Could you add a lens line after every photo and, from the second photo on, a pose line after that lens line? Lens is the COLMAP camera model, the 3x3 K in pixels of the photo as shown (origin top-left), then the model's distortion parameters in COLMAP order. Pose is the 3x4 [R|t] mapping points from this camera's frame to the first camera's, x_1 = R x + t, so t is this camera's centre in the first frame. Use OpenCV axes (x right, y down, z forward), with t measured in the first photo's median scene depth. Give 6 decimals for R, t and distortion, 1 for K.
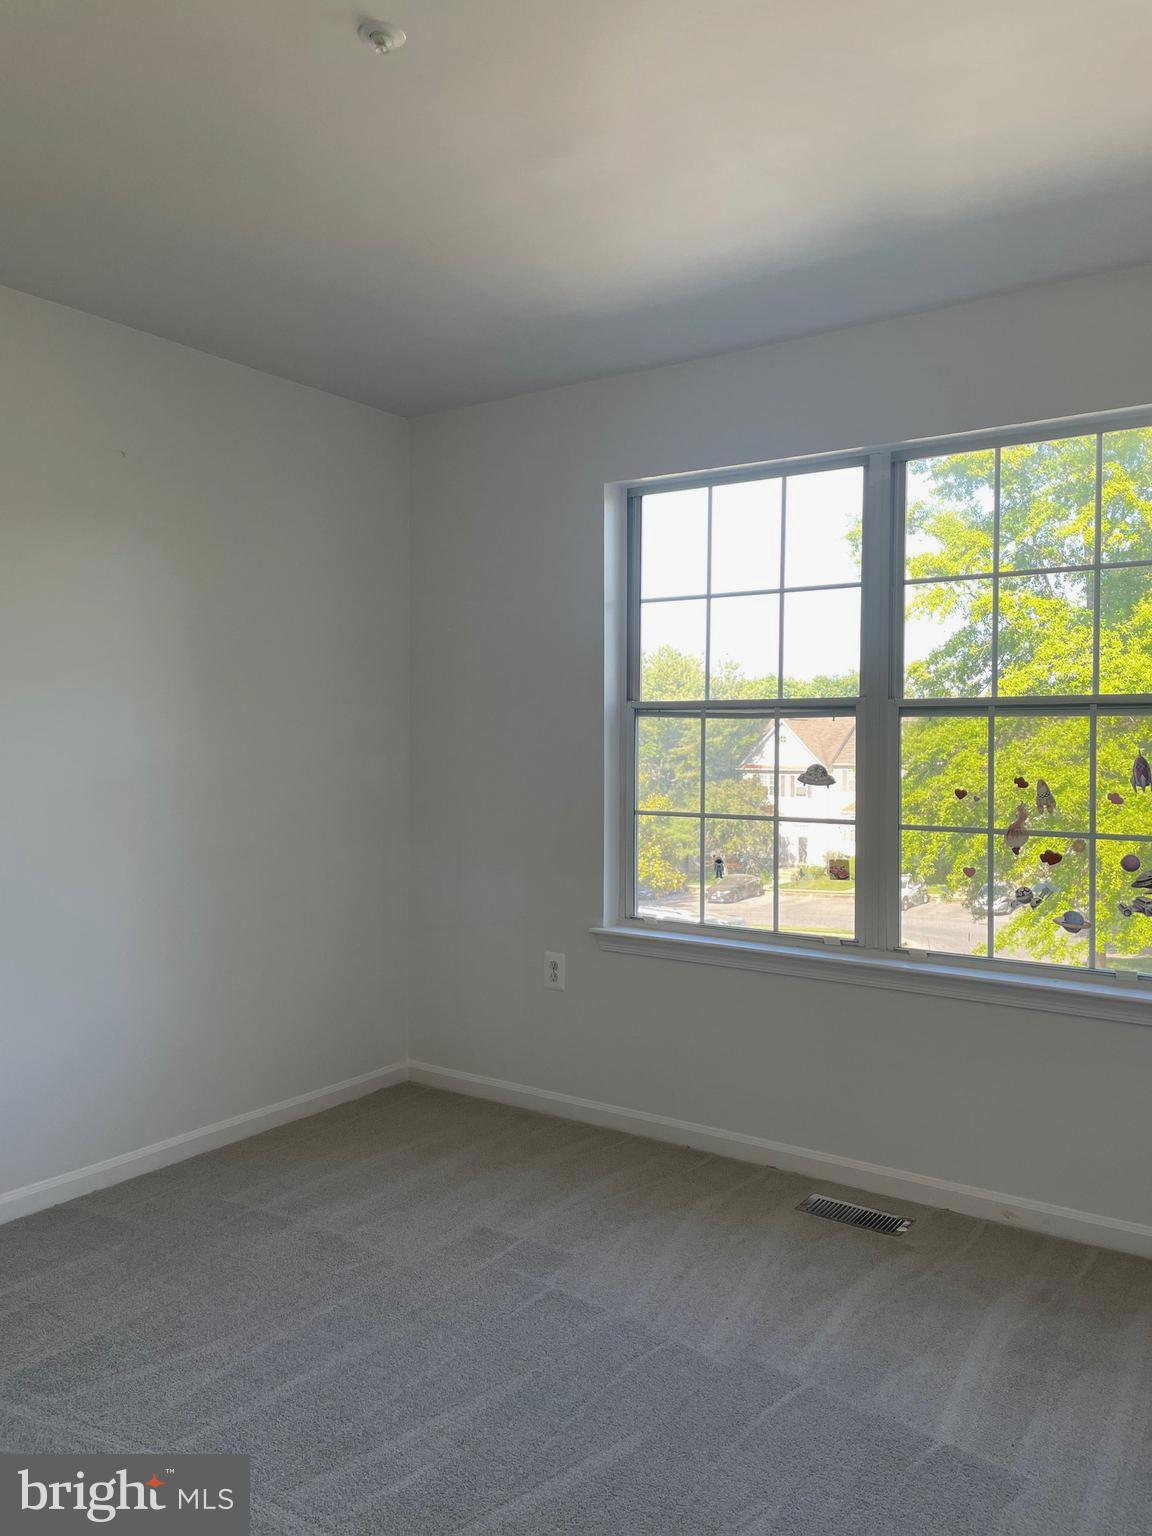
lens RADIAL K [[1168.5, 0, 576.0], [0, 1168.5, 768.0], [0, 0, 1]] dist [0.077636, -0.099838]
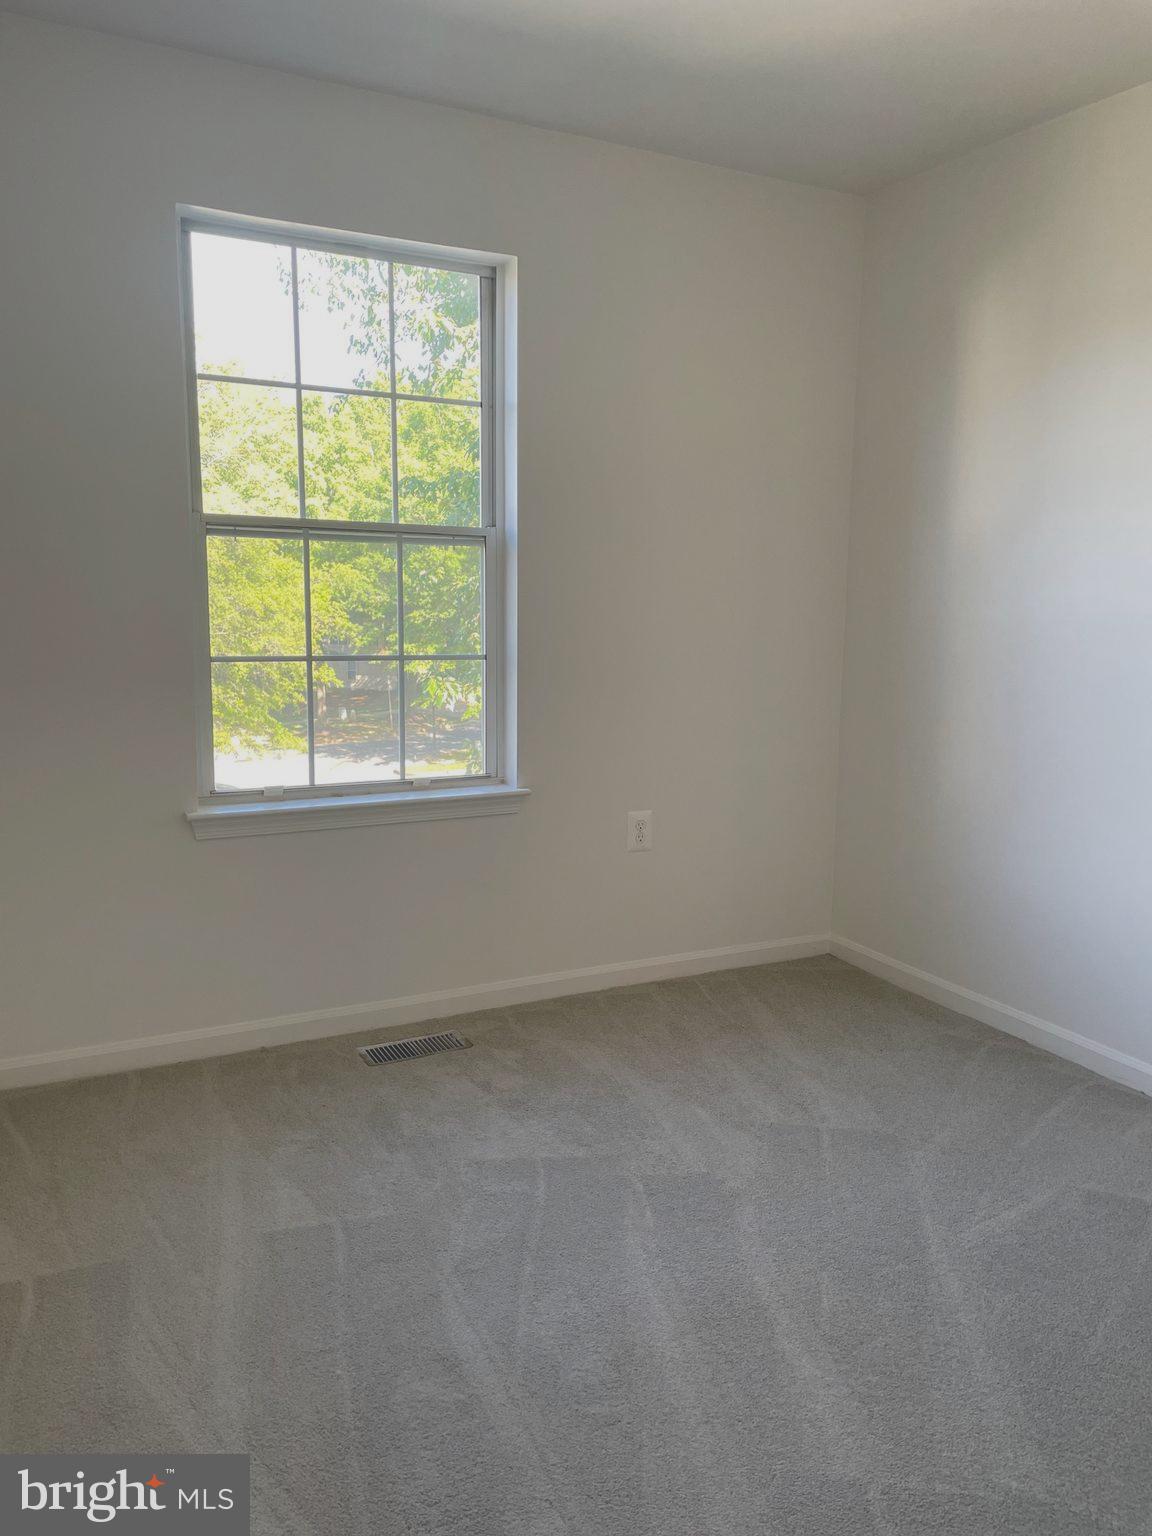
lens RADIAL K [[1229.2, 0, 576.6], [0, 1229.2, 753.0], [0, 0, 1]] dist [0.085563, -0.122217]
pose [[0.460059, -0.127425, 0.878697, -0.573915], [0.009719, 0.990312, 0.138522, -0.012038], [-0.887835, -0.055189, 0.456840, 0.406614]]
